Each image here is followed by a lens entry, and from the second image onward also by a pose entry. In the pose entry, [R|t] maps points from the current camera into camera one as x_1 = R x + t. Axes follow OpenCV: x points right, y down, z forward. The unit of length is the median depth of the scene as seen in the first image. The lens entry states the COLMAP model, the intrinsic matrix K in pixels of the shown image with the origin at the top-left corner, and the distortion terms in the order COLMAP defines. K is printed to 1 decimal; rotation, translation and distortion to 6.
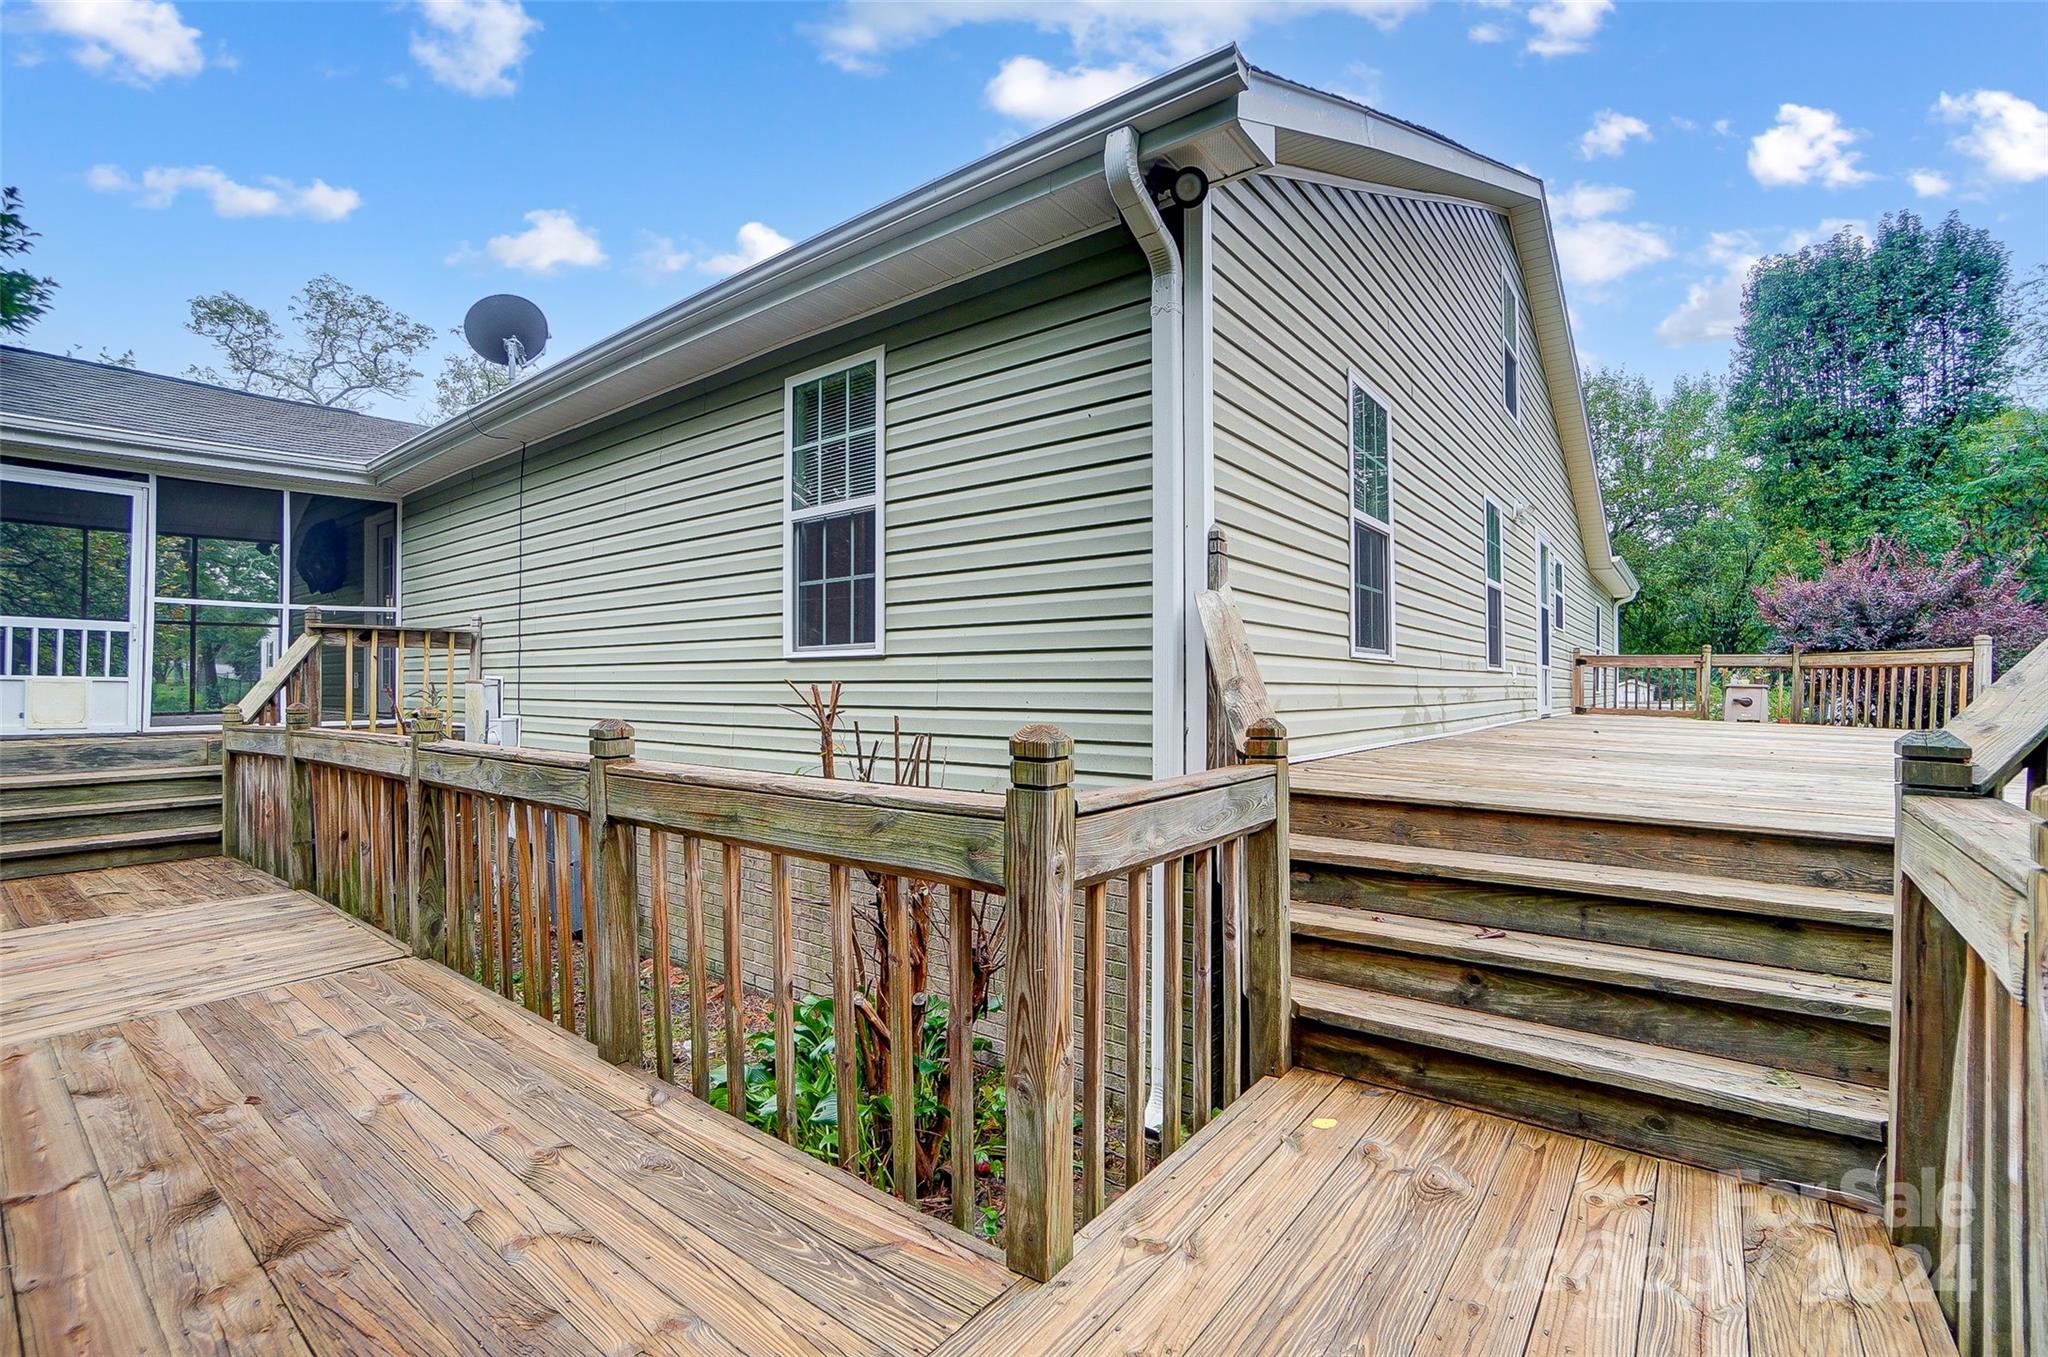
lens RADIAL K [[895.2, 0, 1031.1], [0, 895.2, 678.2], [0, 0, 1]] dist [-0.001232, 0.000044]
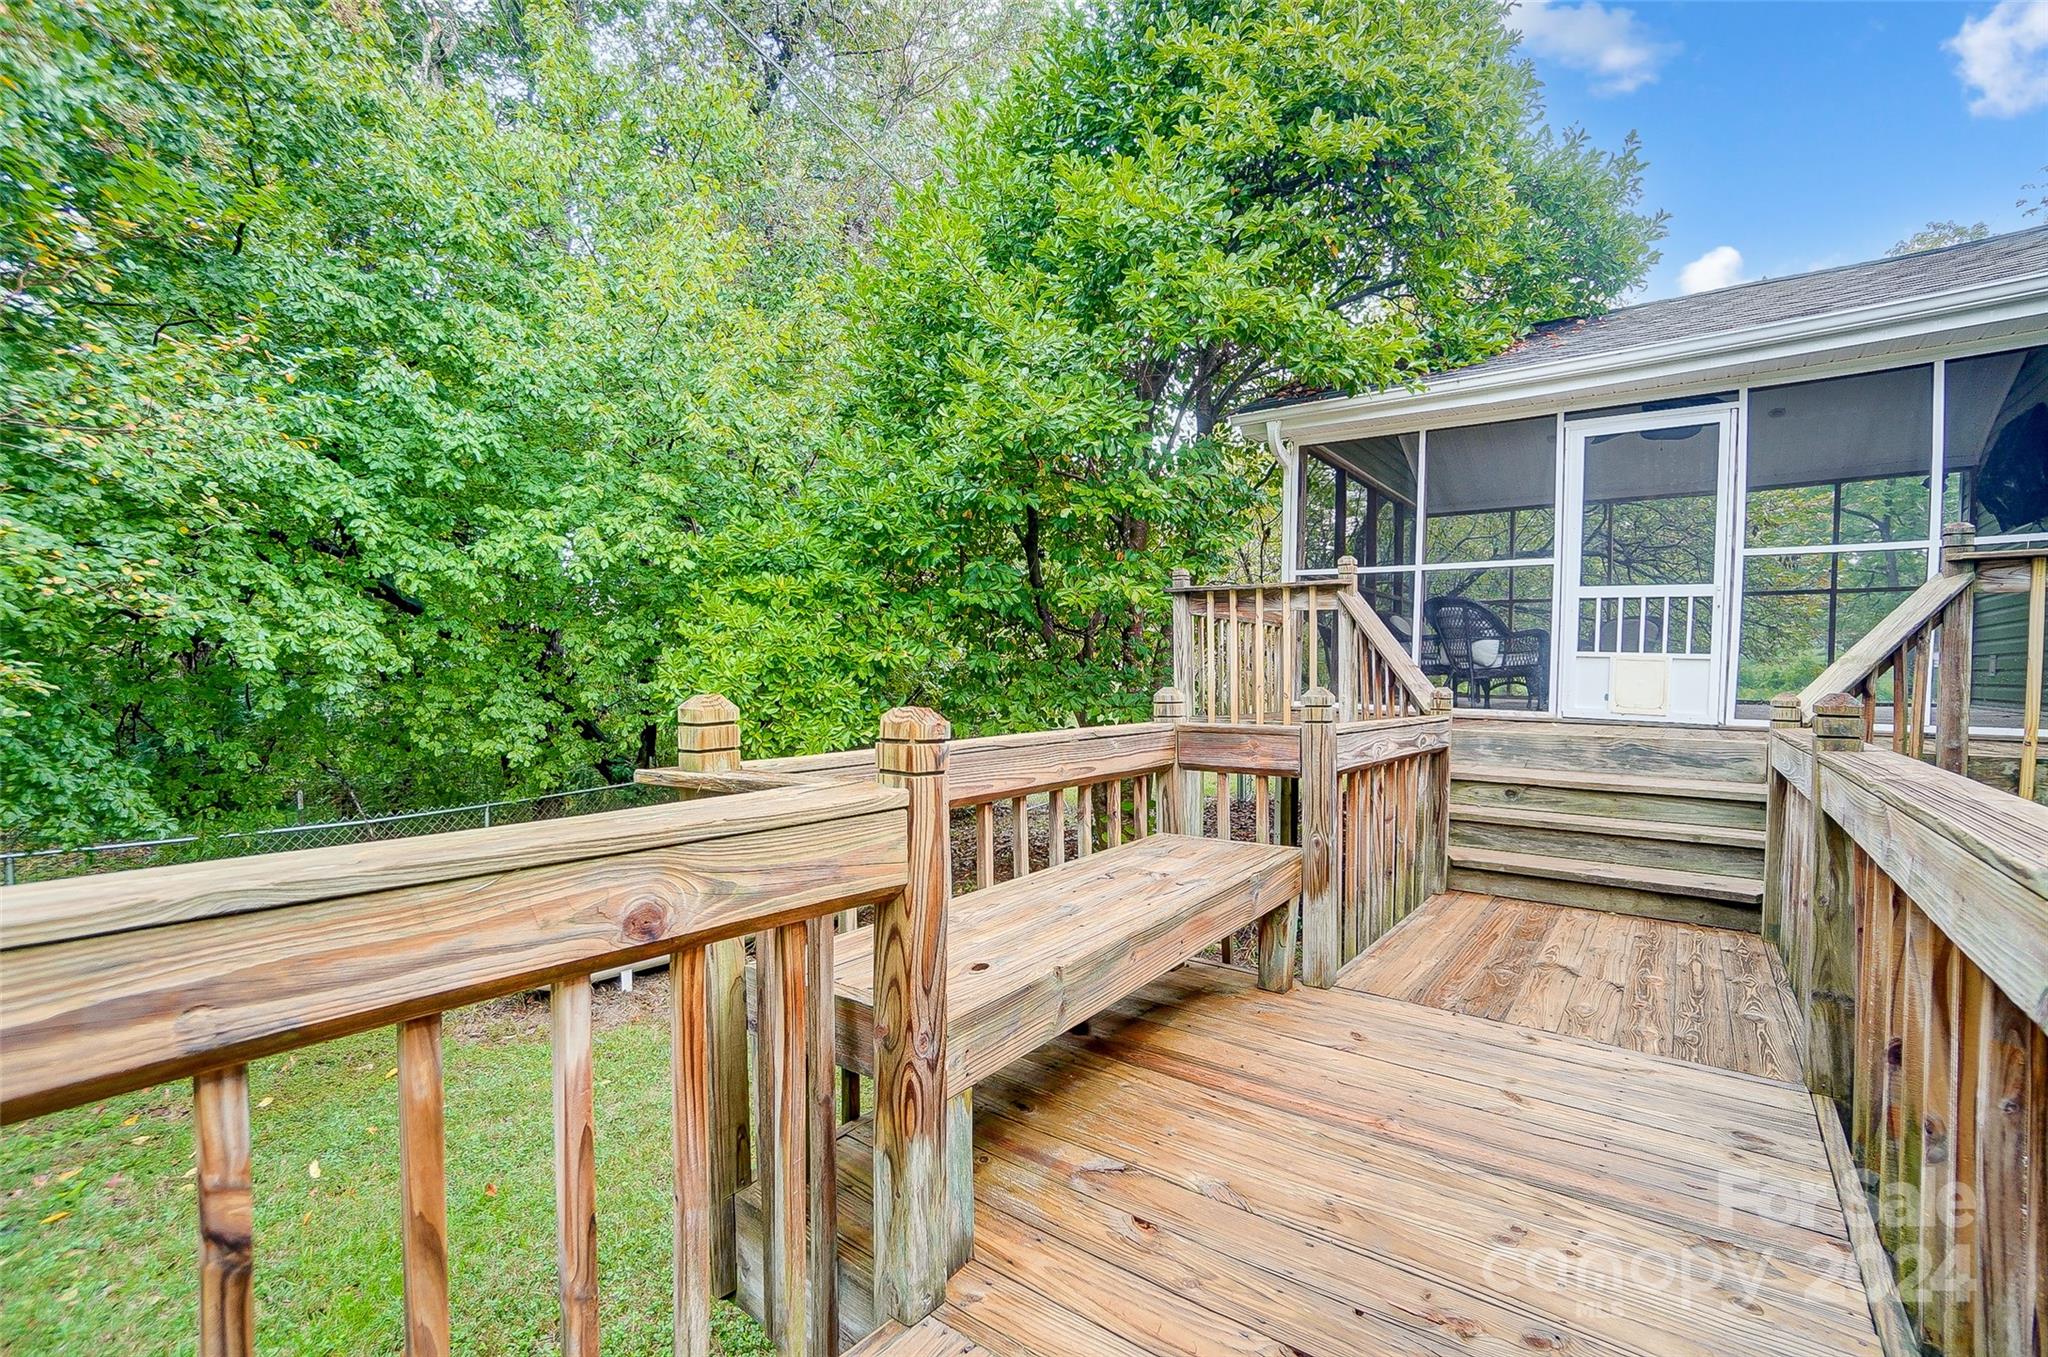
lens RADIAL K [[895.2, 0, 1034.7], [0, 895.2, 671.8], [0, 0, 1]] dist [-0.001232, 0.000044]
pose [[0.032738, 0.003793, -0.999457, -0.251132], [-0.002341, 0.999990, 0.003718, 0.013497], [0.999461, 0.002218, 0.032746, 0.391017]]
